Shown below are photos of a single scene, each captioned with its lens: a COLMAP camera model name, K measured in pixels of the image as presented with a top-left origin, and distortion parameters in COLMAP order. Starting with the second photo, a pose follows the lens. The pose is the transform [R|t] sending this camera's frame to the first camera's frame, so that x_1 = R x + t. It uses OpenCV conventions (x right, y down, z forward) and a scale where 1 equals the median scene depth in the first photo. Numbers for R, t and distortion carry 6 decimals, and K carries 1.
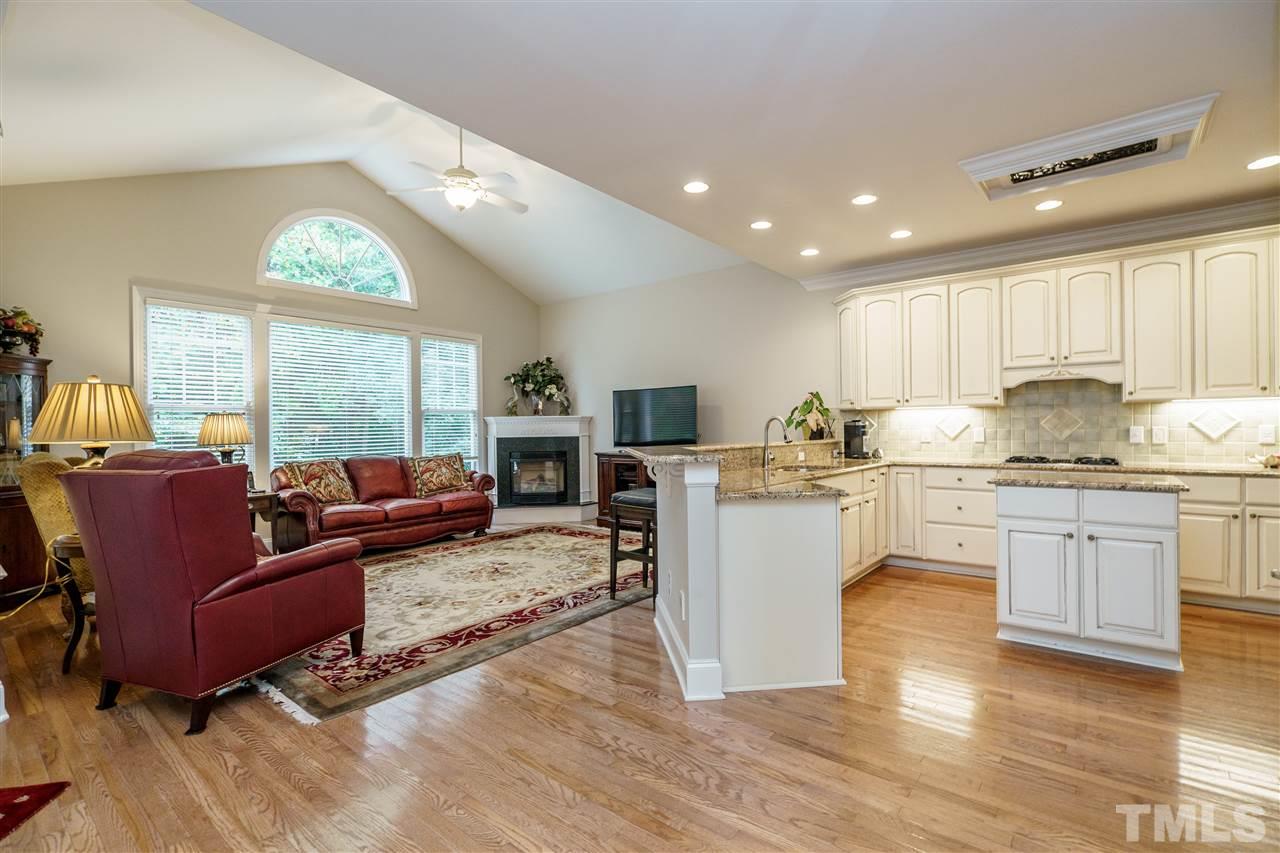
lens RADIAL K [[580.6, 0, 649.6], [0, 580.6, 428.2], [0, 0, 1]] dist [-0.001711, -0.000759]
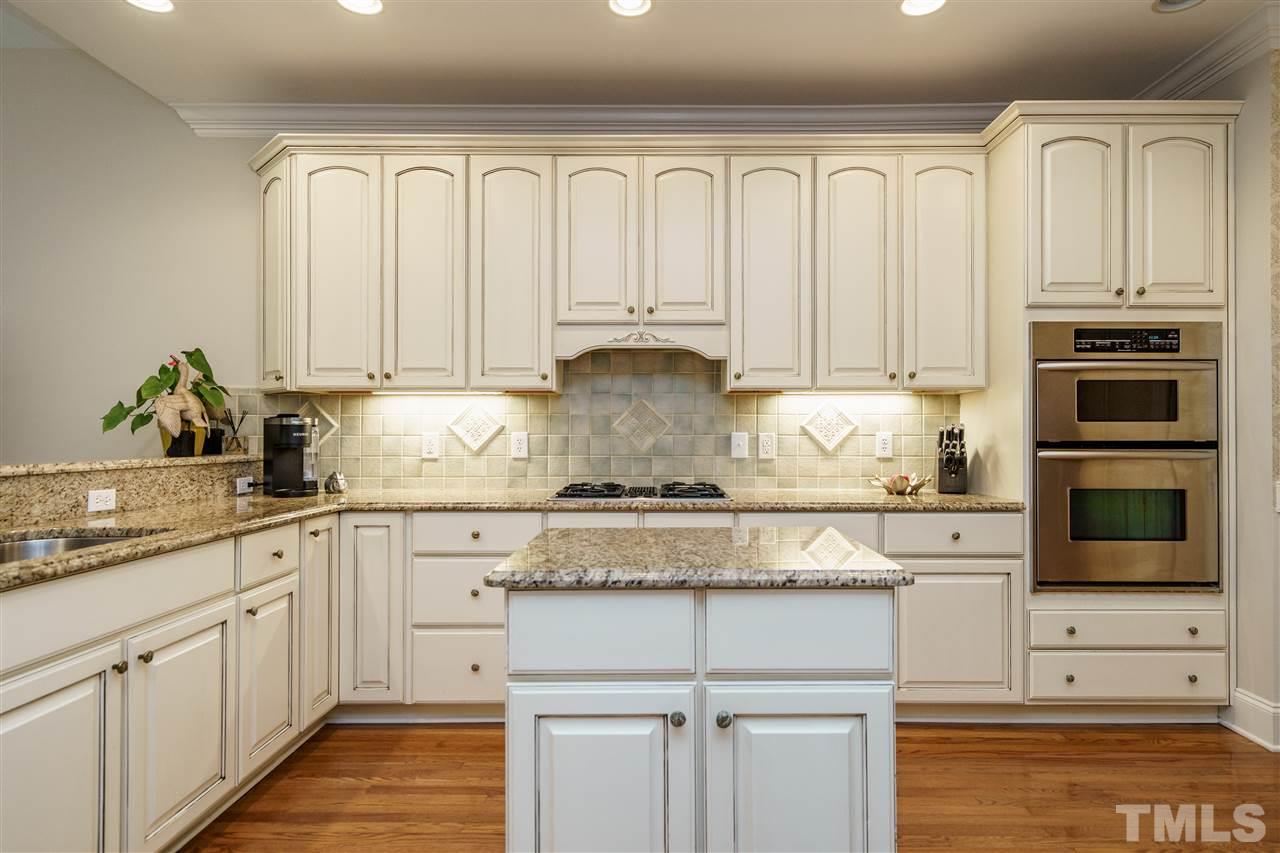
lens RADIAL K [[733.9, 0, 656.7], [0, 733.9, 423.4], [0, 0, 1]] dist [0.006959, -0.001380]
pose [[0.793410, 0.017874, 0.608426, 0.269001], [-0.007843, 0.999786, -0.019143, 0.003379], [-0.608638, 0.010416, 0.793380, 0.400668]]
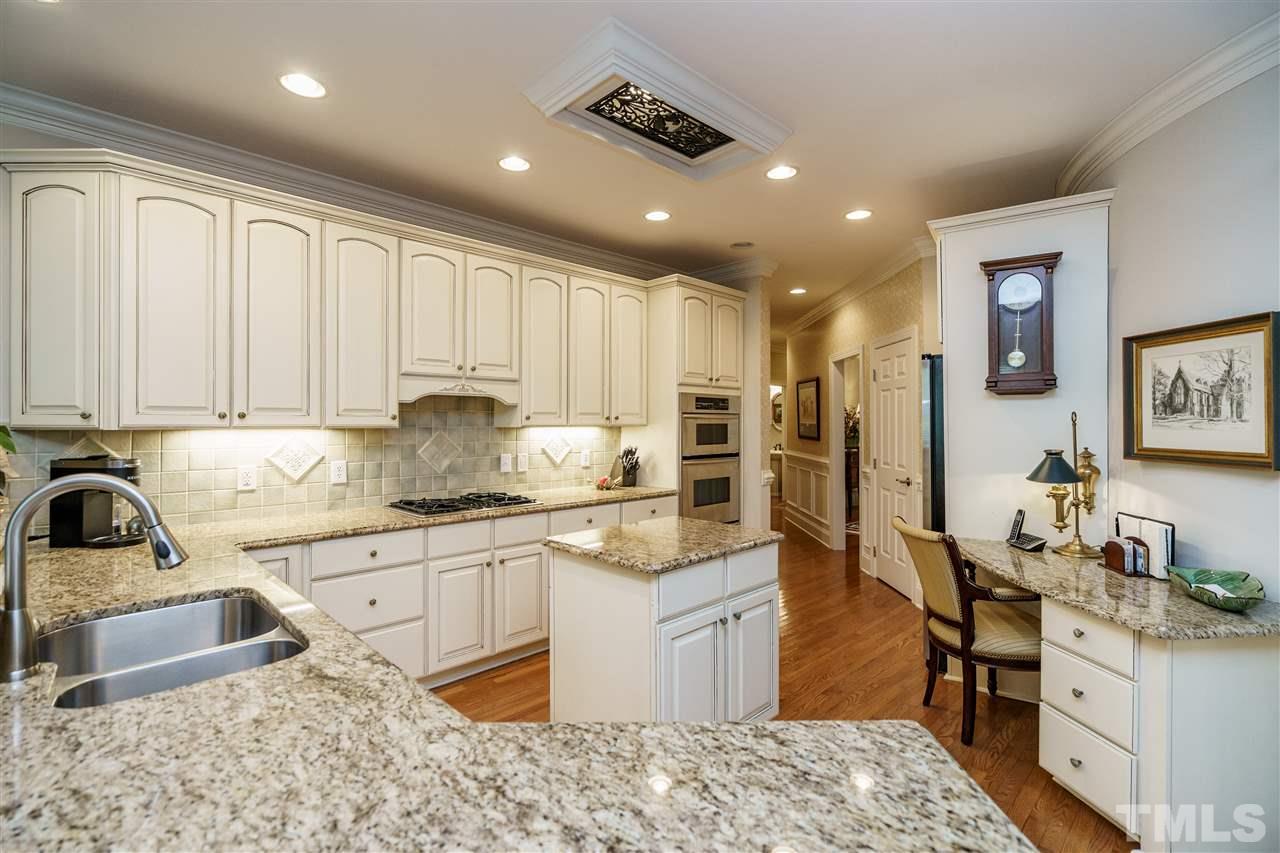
lens RADIAL K [[580.6, 0, 644.3], [0, 580.6, 422.0], [0, 0, 1]] dist [-0.001711, -0.000759]
pose [[0.133007, 0.013815, 0.991019, -0.018154], [0.000466, 0.999902, -0.014001, -0.037481], [-0.991115, 0.002324, 0.132988, 0.634971]]
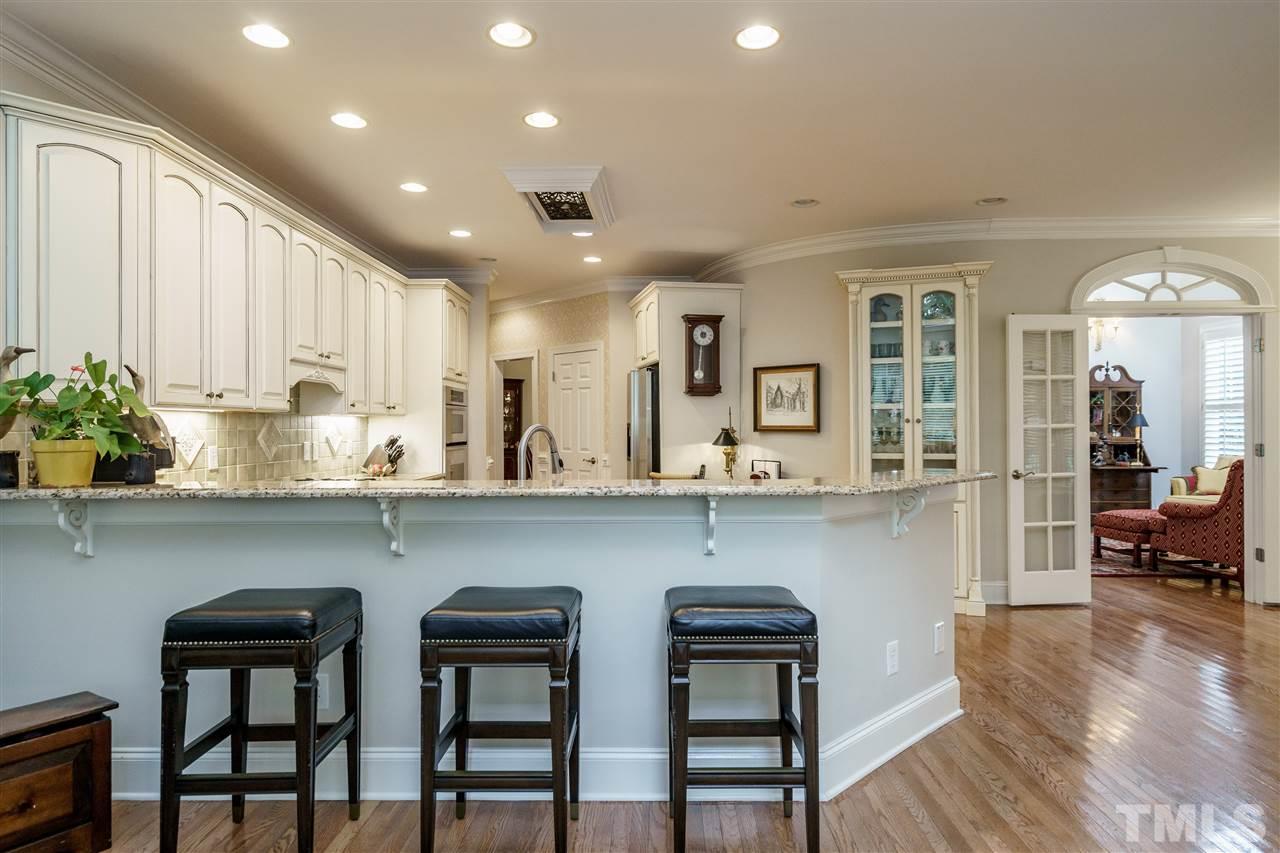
lens RADIAL K [[733.9, 0, 644.2], [0, 733.9, 427.3], [0, 0, 1]] dist [0.006959, -0.001380]
pose [[-0.599338, 0.010588, 0.800426, -0.340968], [0.010168, 0.999933, -0.005613, -0.012928], [-0.800431, 0.004775, -0.599405, 1.193105]]
